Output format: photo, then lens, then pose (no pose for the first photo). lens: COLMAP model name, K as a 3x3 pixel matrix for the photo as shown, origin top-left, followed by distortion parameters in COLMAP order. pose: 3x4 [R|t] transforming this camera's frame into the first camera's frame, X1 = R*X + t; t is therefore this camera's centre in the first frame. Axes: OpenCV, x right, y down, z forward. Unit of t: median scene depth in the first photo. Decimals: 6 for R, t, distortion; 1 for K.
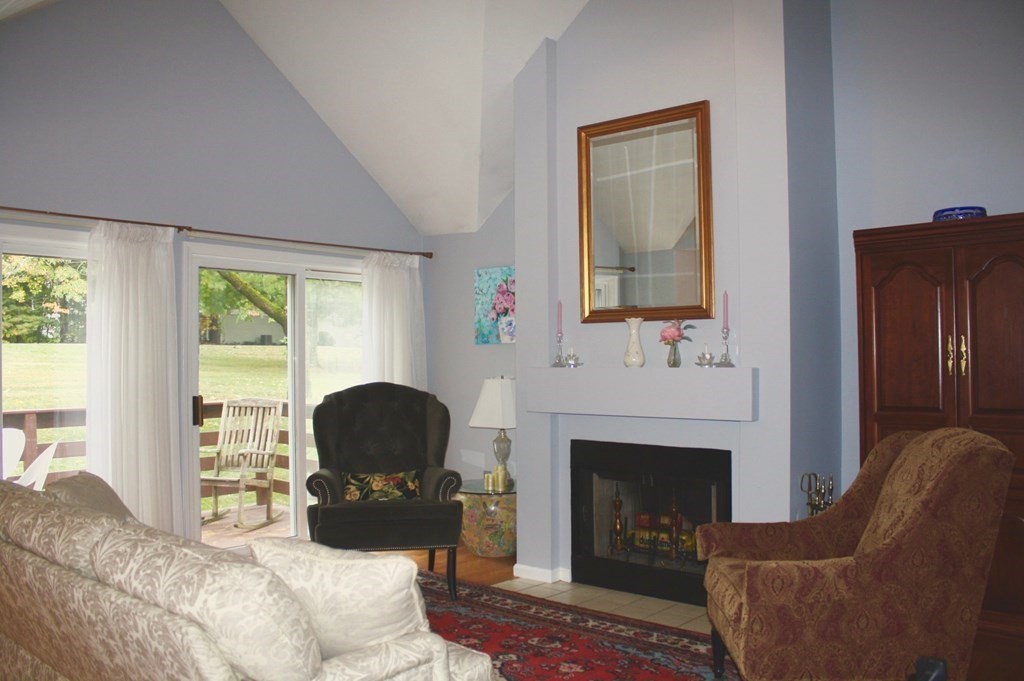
lens RADIAL K [[866.4, 0, 512.0], [0, 866.4, 340.5], [0, 0, 1]] dist [-0.175028, 0.169565]
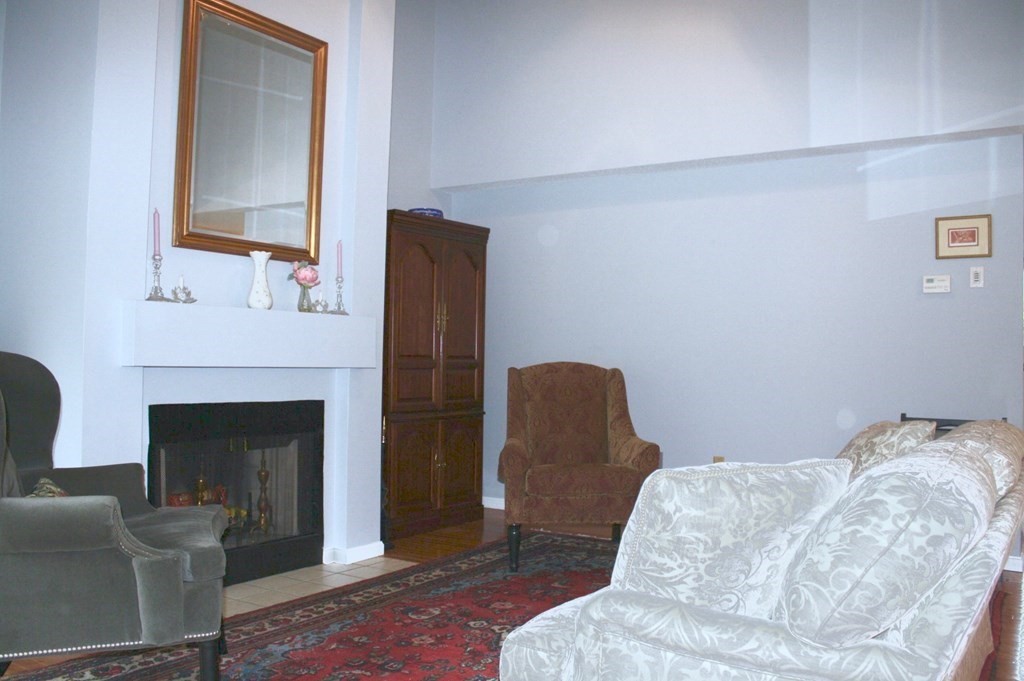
lens RADIAL K [[866.4, 0, 512.0], [0, 866.4, 340.5], [0, 0, 1]] dist [-0.175028, 0.169565]
pose [[-0.102109, 0.029218, 0.994344, -0.719660], [-0.034638, 0.998858, -0.032908, 0.080960], [-0.994170, -0.037802, -0.100981, 0.844141]]
